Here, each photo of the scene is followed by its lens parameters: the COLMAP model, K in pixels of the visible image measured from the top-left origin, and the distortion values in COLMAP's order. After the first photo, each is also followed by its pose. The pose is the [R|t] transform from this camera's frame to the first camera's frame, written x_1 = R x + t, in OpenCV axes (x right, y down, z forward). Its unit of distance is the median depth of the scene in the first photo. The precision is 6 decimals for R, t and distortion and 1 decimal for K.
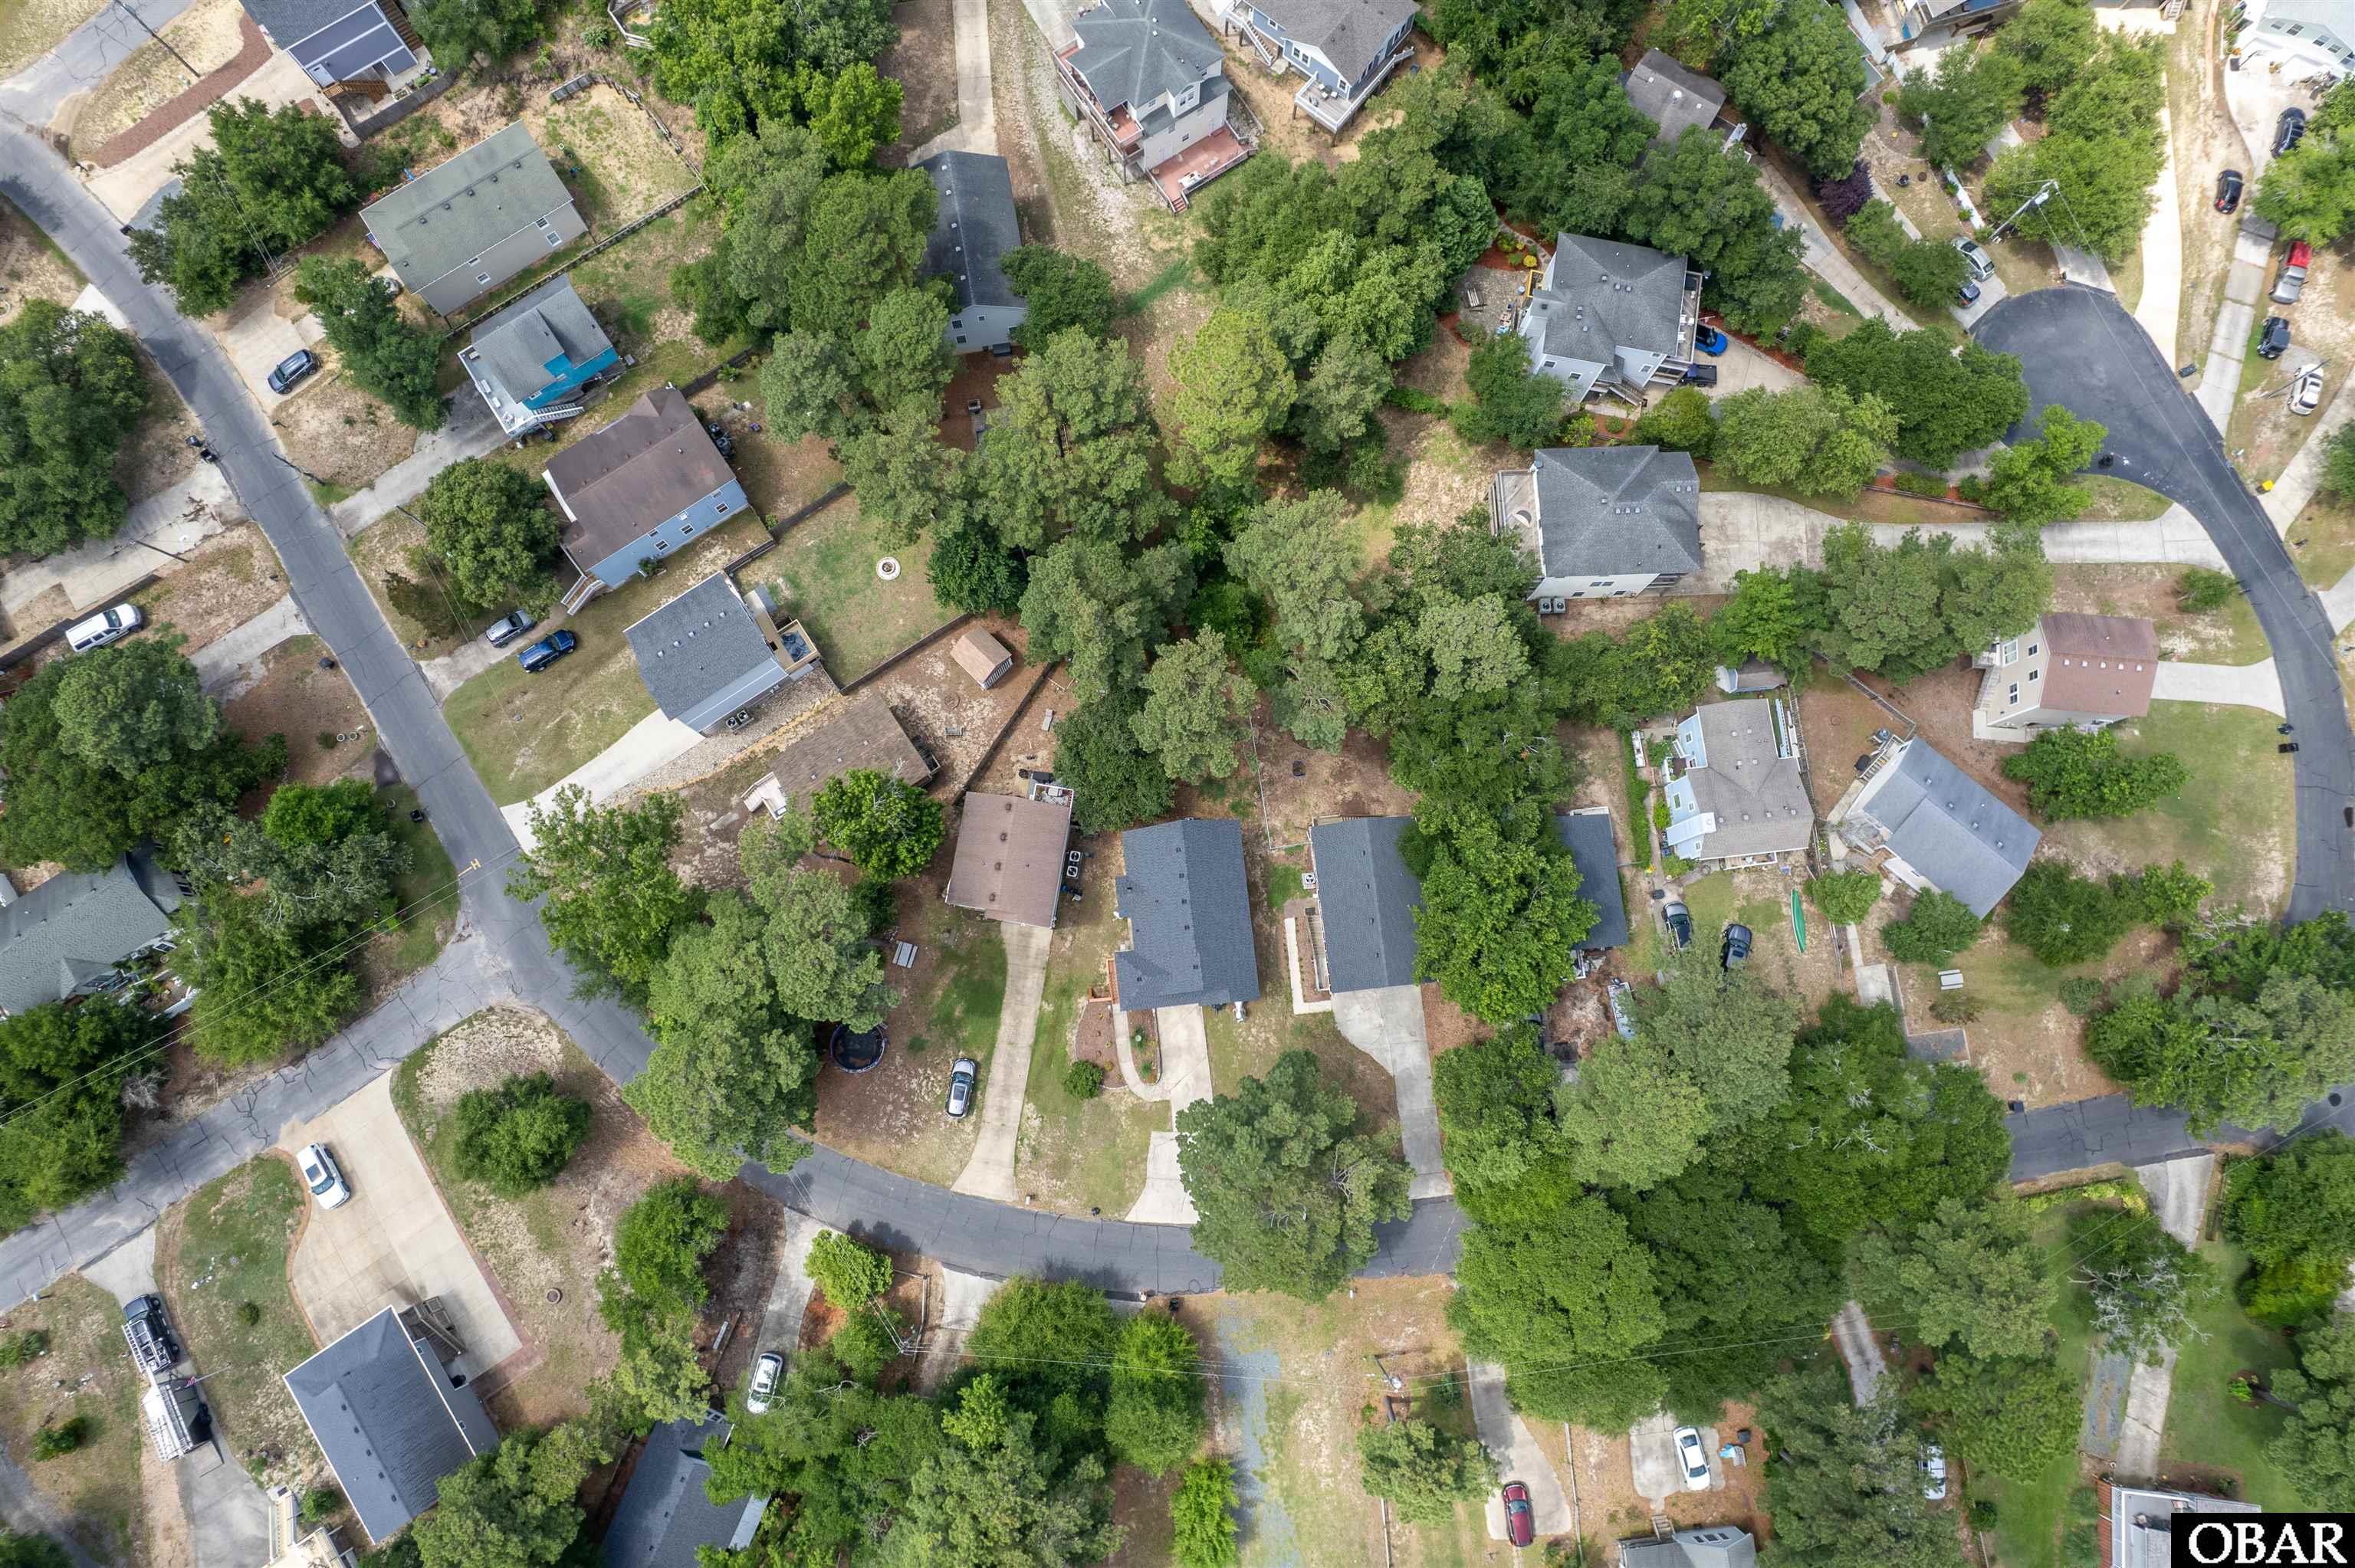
lens RADIAL K [[1490.0, 0, 1168.6], [0, 1490.0, 777.2], [0, 0, 1]] dist [-0.062245, 0.054053]
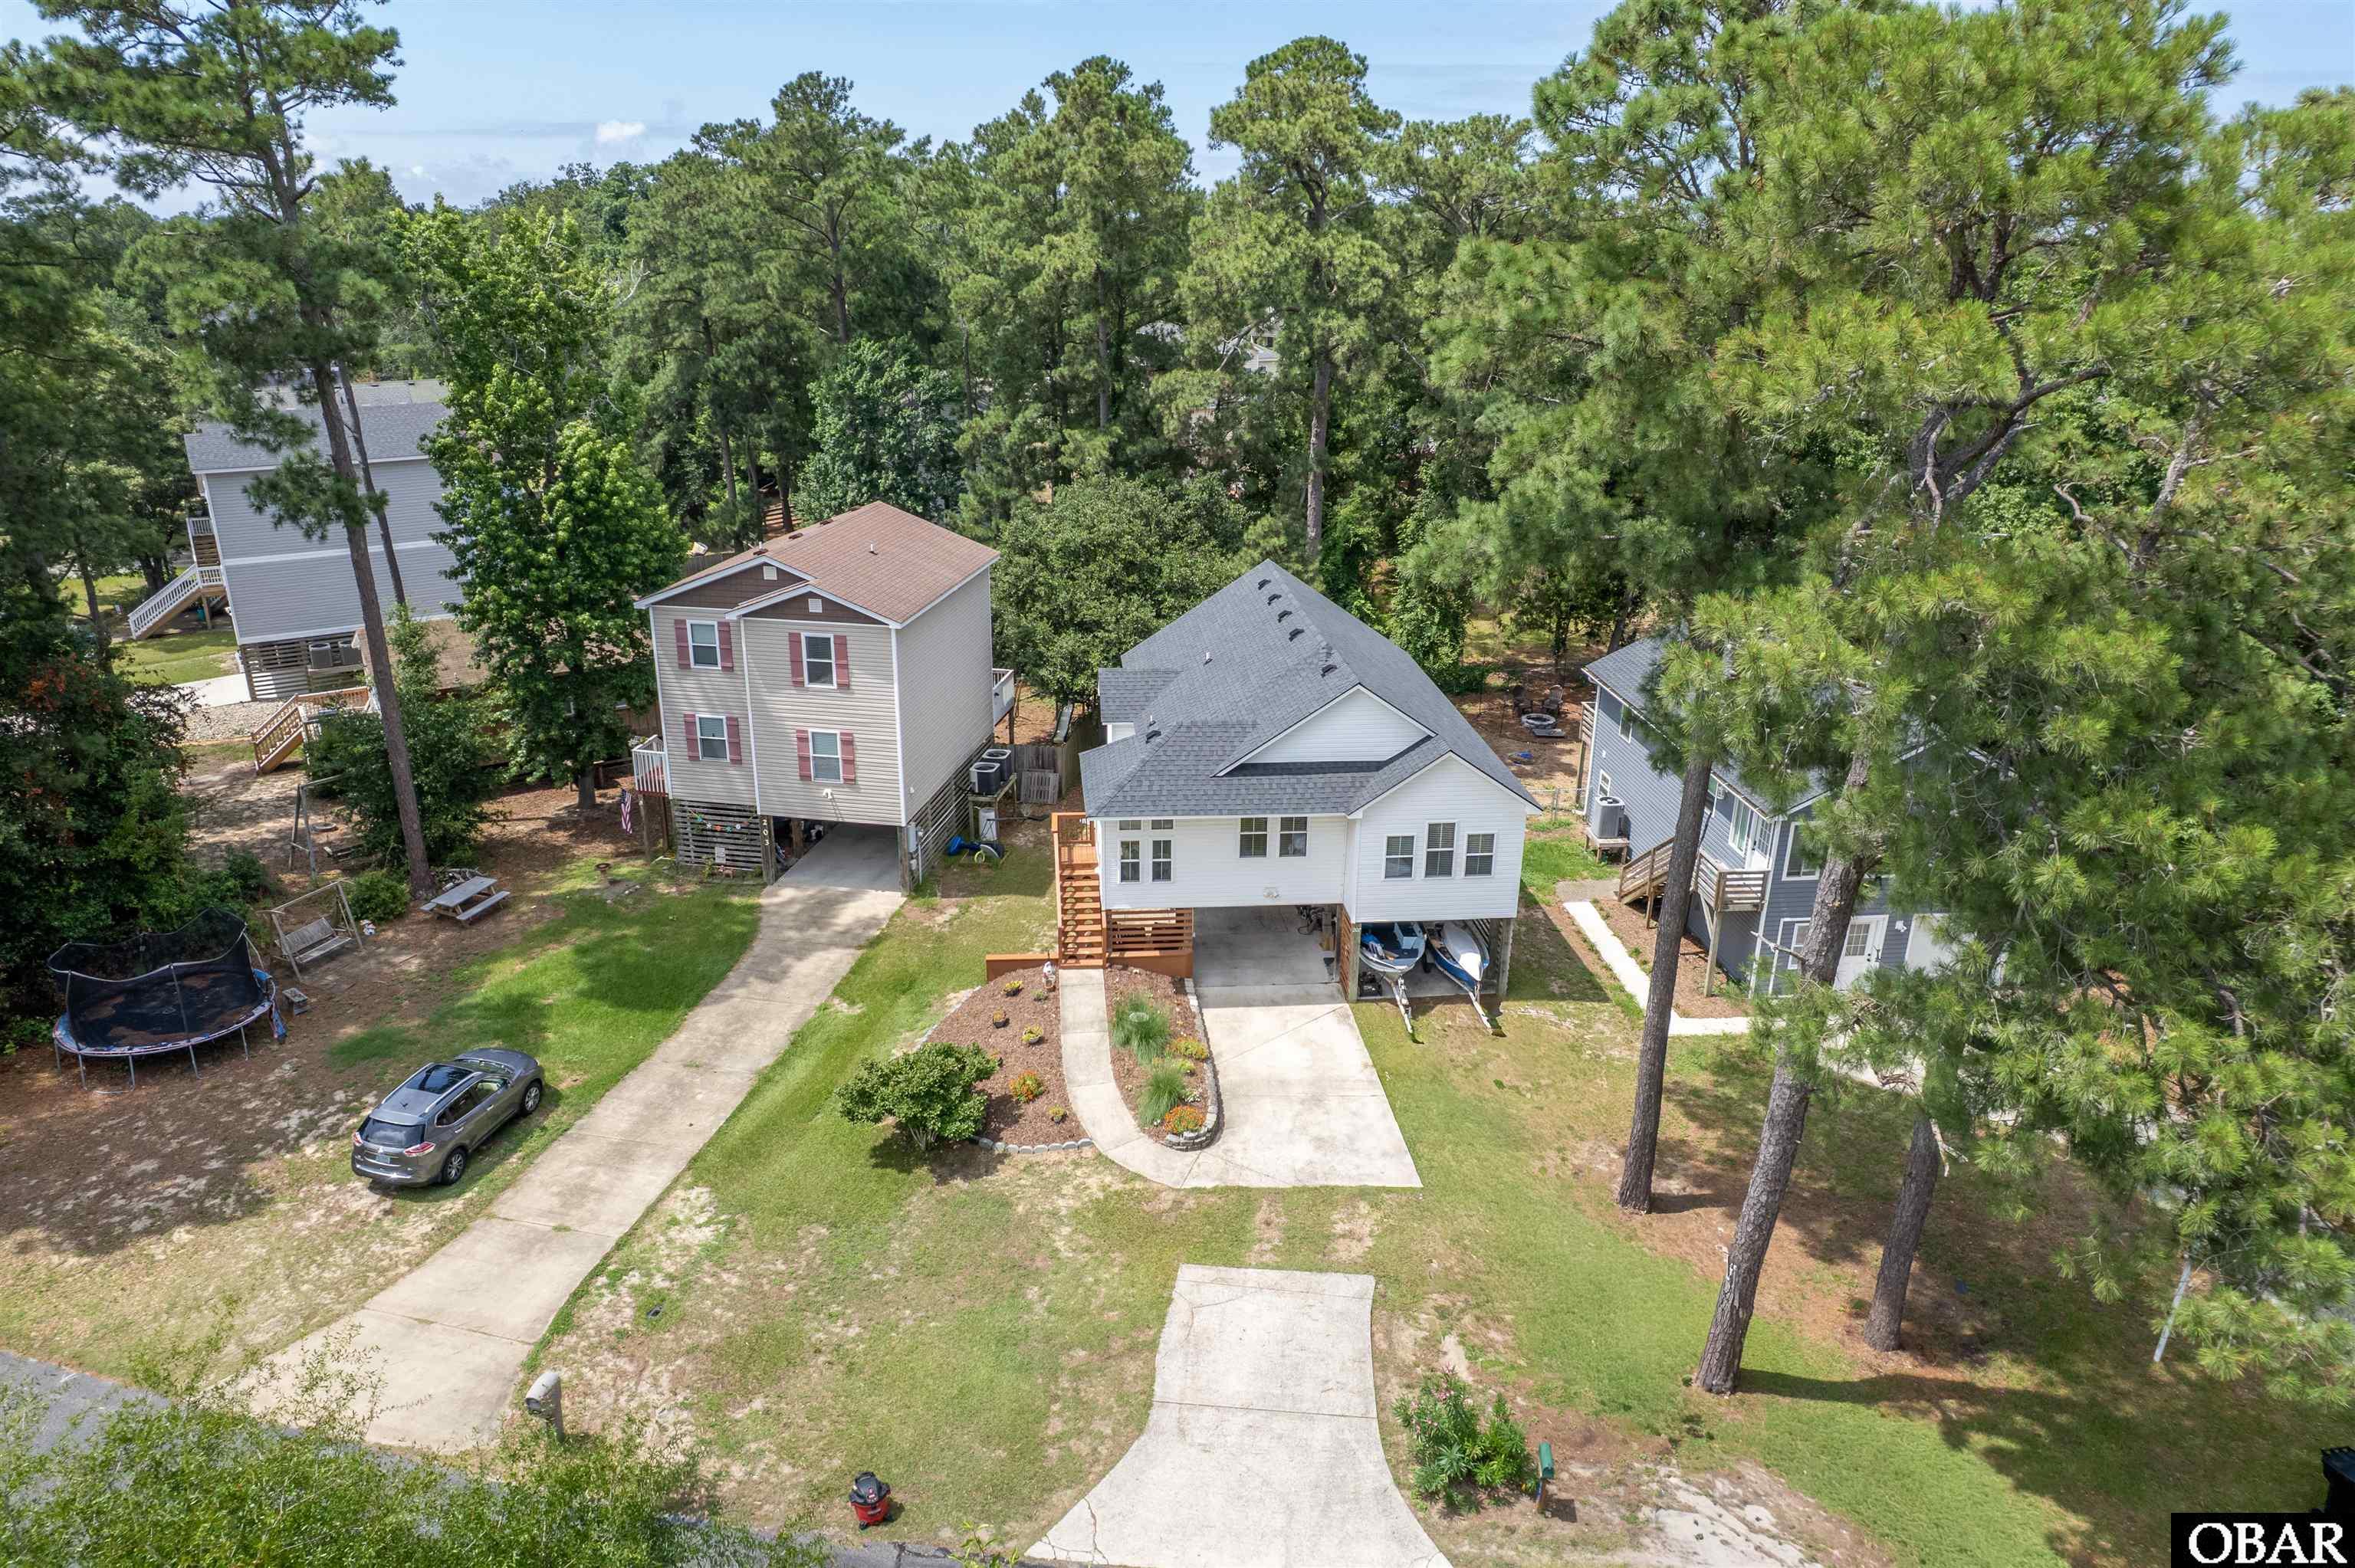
lens RADIAL K [[1490.0, 0, 1168.6], [0, 1490.0, 777.2], [0, 0, 1]] dist [-0.062245, 0.054053]
pose [[0.999677, 0.012560, -0.022115, -0.008973], [-0.025422, 0.519389, -0.854159, 0.393766], [0.000758, 0.854445, 0.519541, 0.807207]]
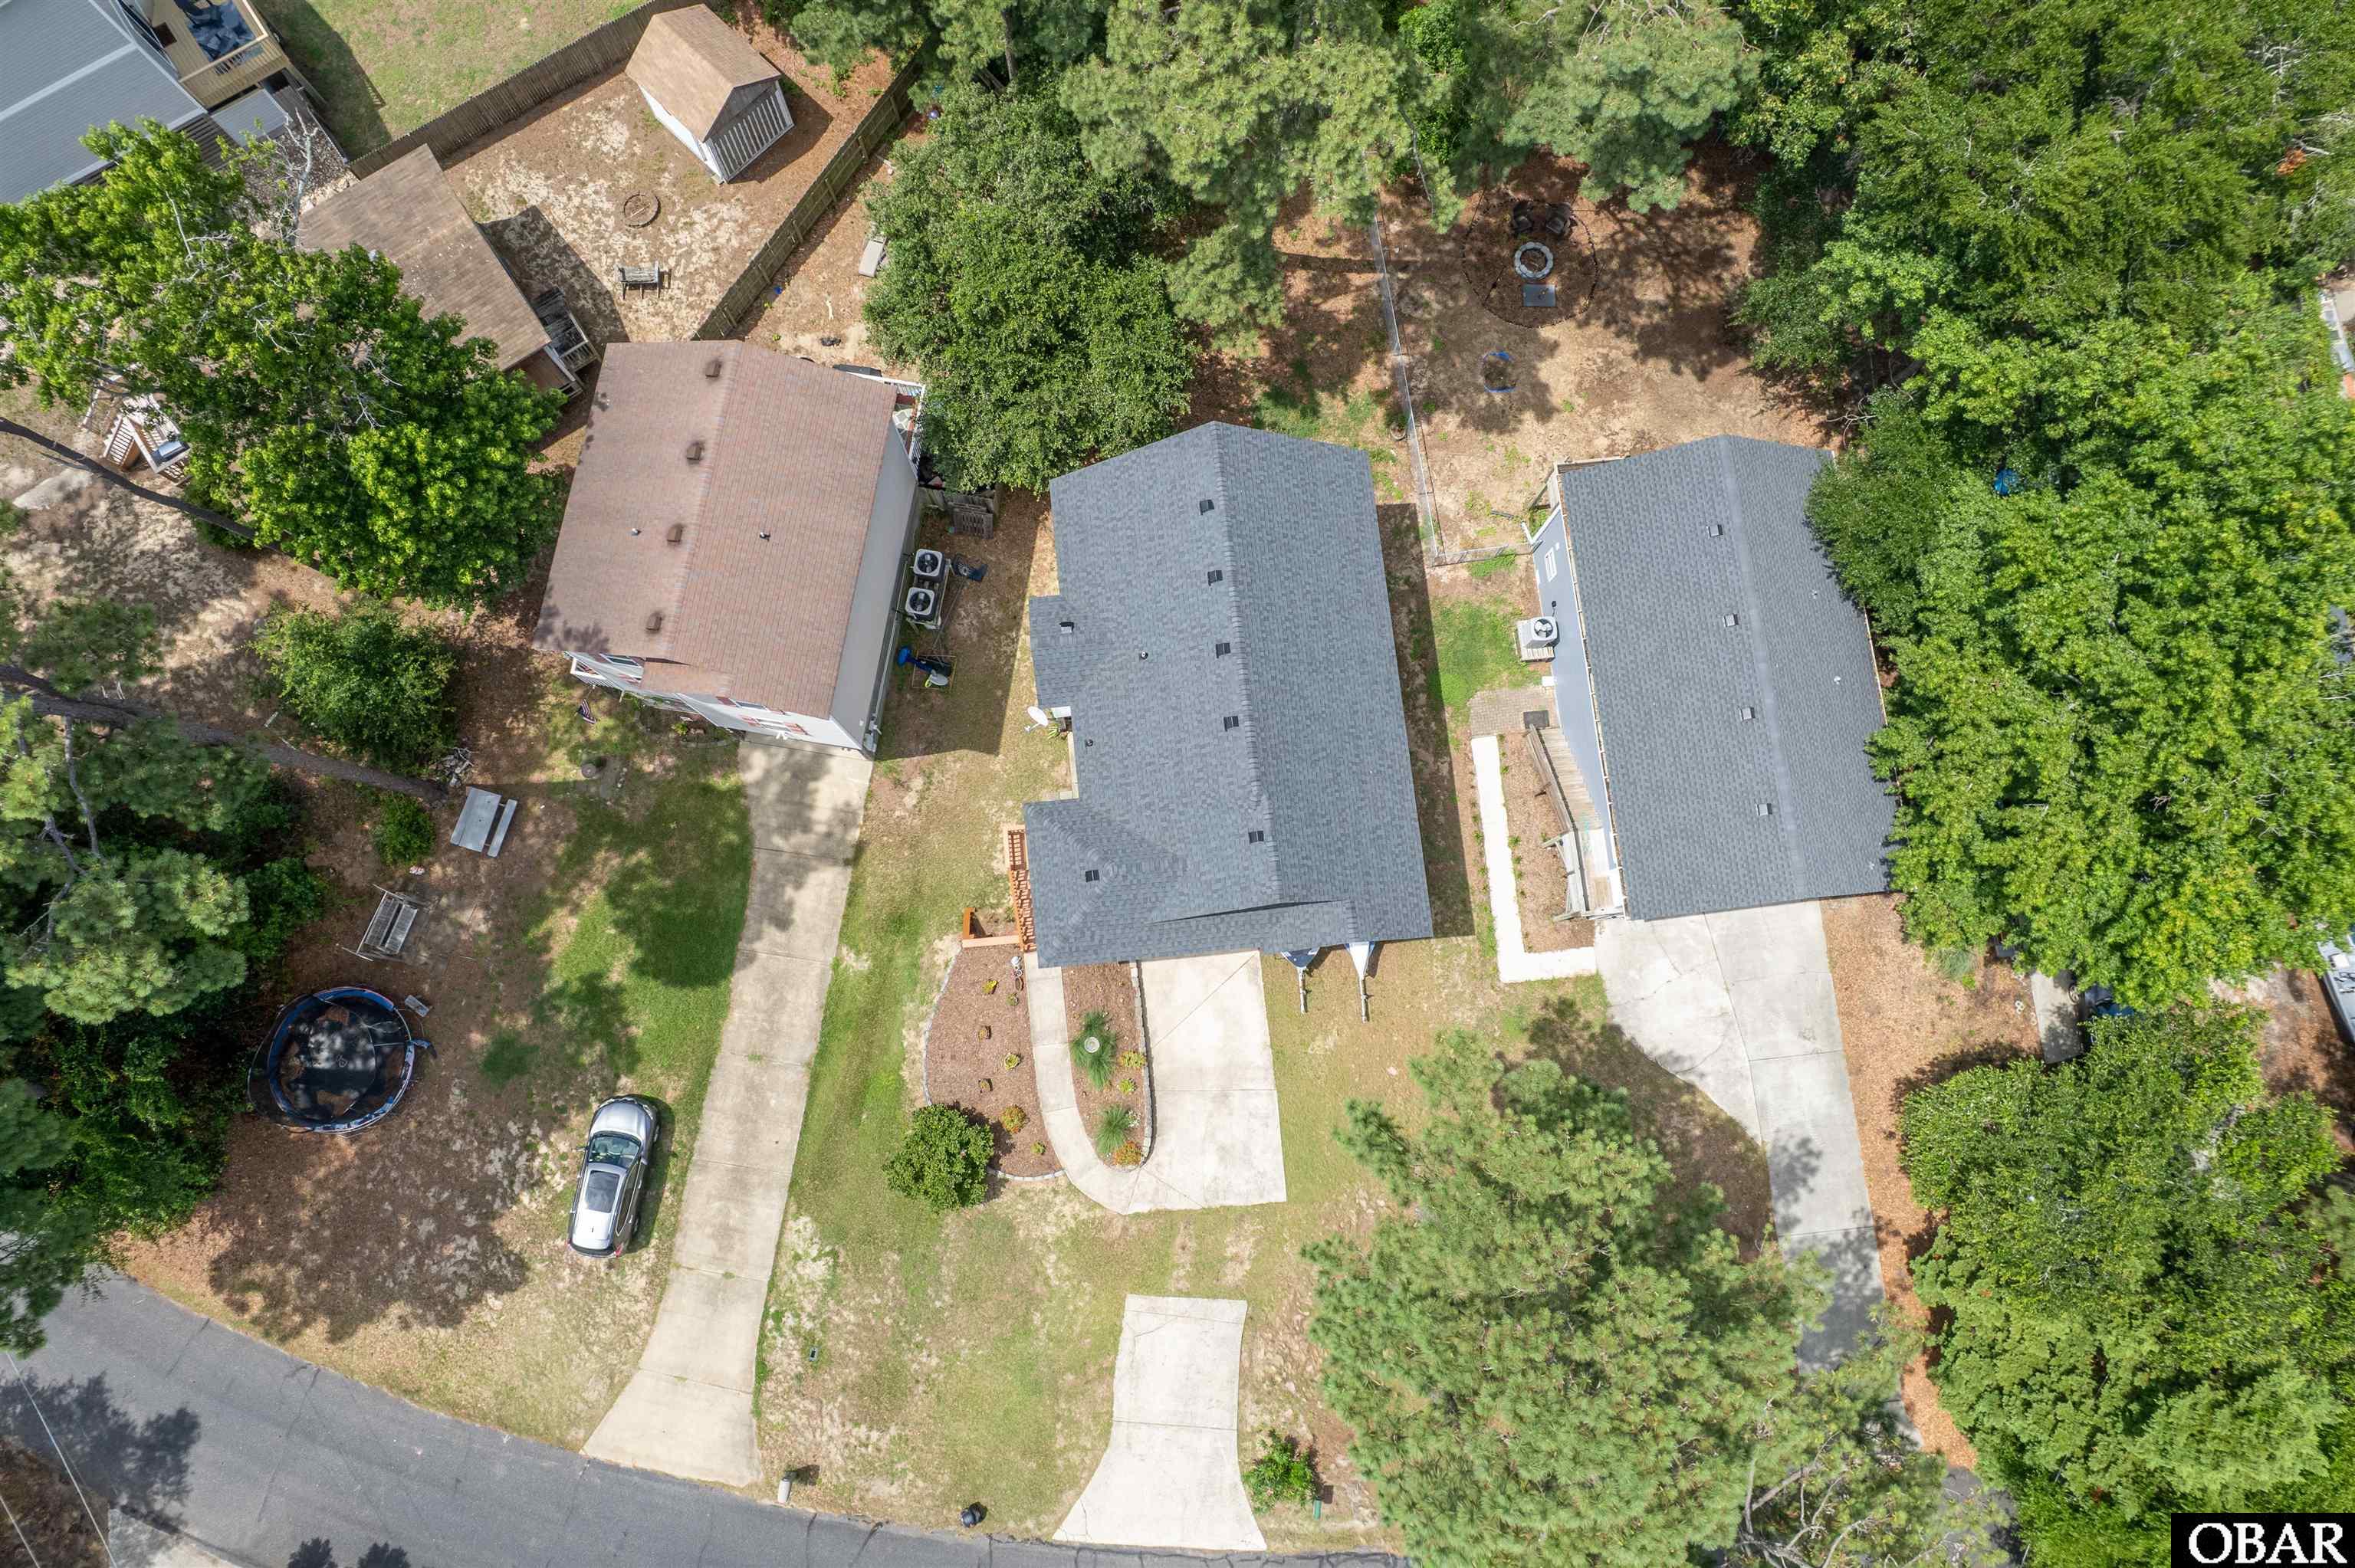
lens RADIAL K [[1495.0, 0, 1174.3], [0, 1495.0, 787.6], [0, 0, 1]] dist [-0.085749, 0.078464]
pose [[0.999906, 0.004743, 0.012830, -0.004857], [-0.004828, 0.999967, 0.006600, 0.108032], [-0.012798, -0.006661, 0.999896, 0.624186]]
